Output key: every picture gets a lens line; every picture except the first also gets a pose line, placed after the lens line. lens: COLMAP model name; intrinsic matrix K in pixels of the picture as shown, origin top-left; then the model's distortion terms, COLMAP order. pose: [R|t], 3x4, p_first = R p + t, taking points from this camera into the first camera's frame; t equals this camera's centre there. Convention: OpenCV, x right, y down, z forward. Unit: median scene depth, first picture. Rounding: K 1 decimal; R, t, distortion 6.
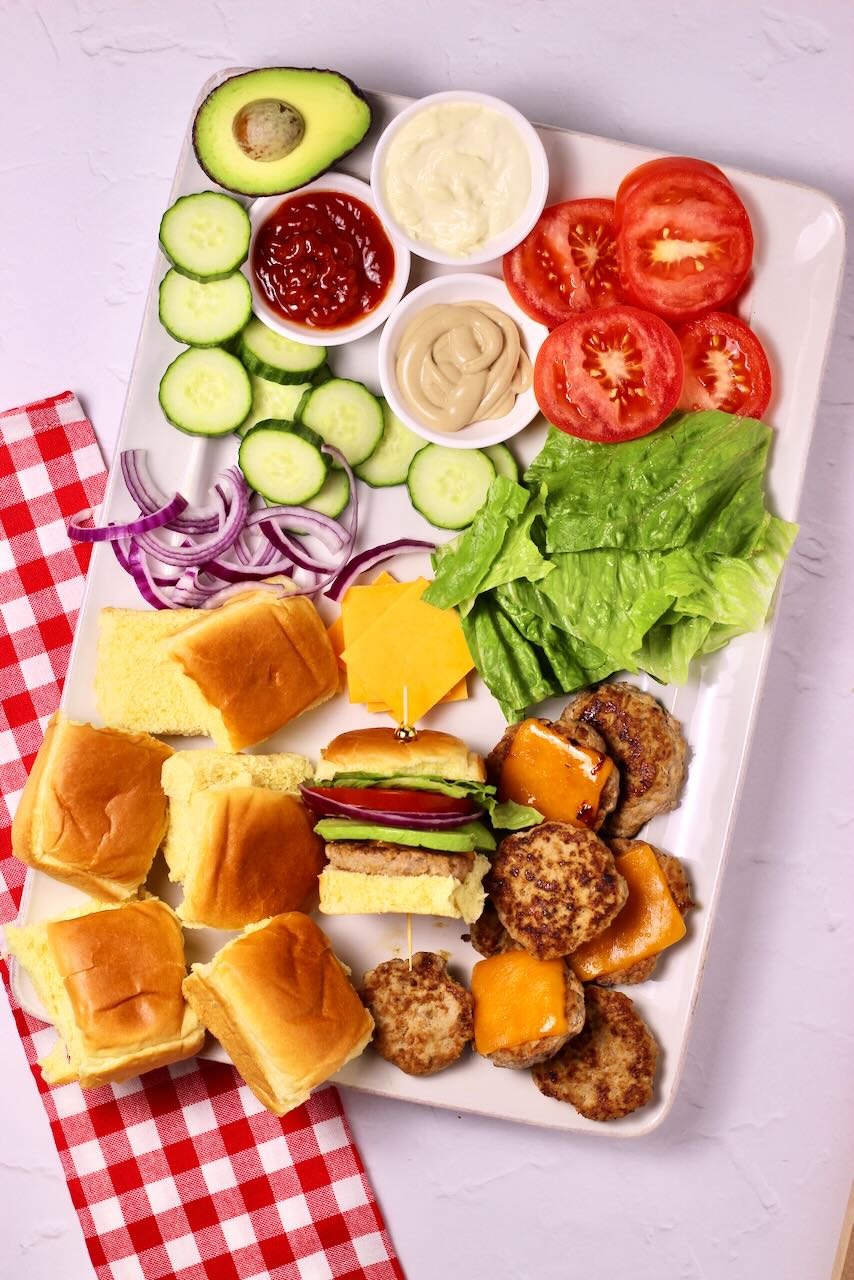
lens RADIAL K [[3135.1, 0, 427.0], [0, 3135.1, 640.0], [0, 0, 1]] dist [-0.086773, -0.324732]
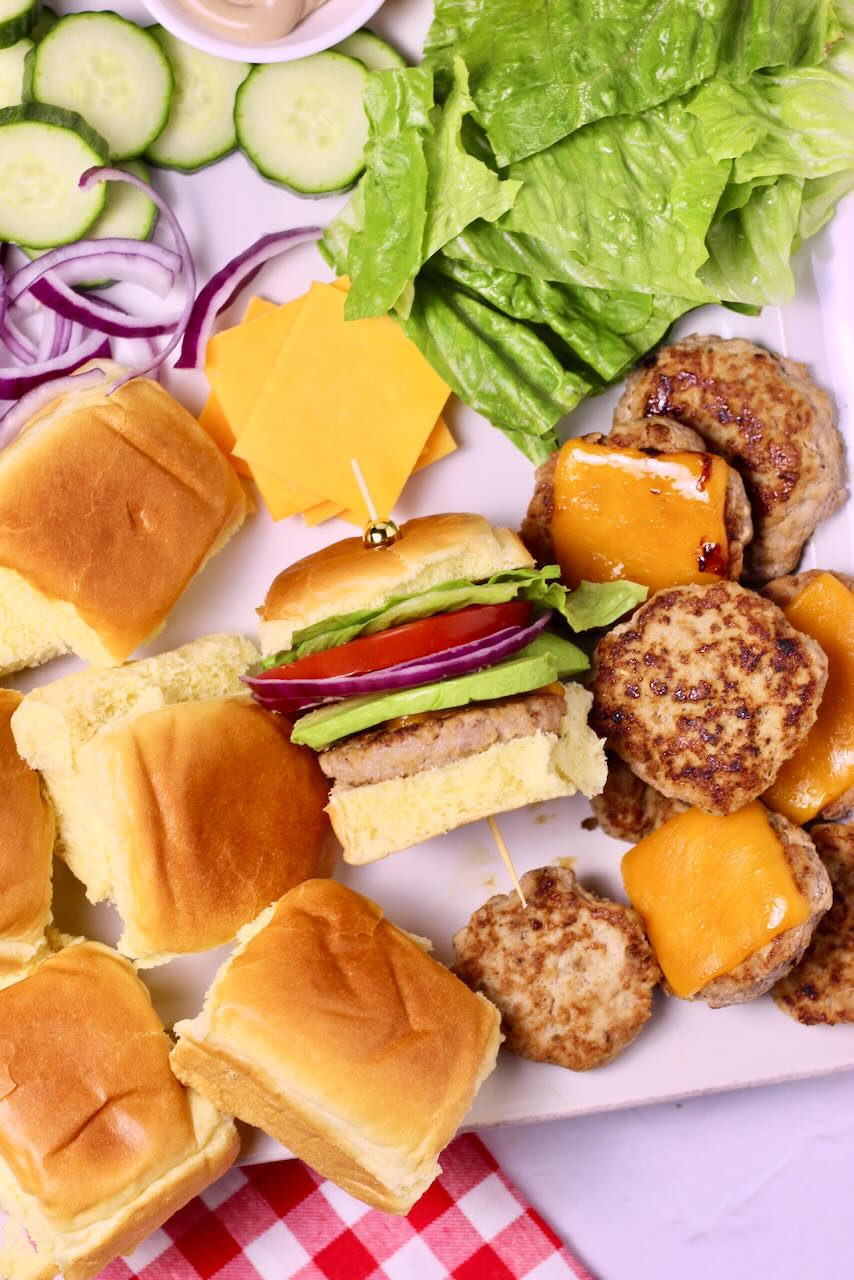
lens RADIAL K [[3135.1, 0, 427.0], [0, 3135.1, 640.0], [0, 0, 1]] dist [-0.086773, -0.324732]
pose [[0.939599, -0.341431, 0.024061, -0.019680], [0.340844, 0.939775, 0.025450, 0.036441], [-0.031302, -0.015712, 0.999386, 0.406667]]
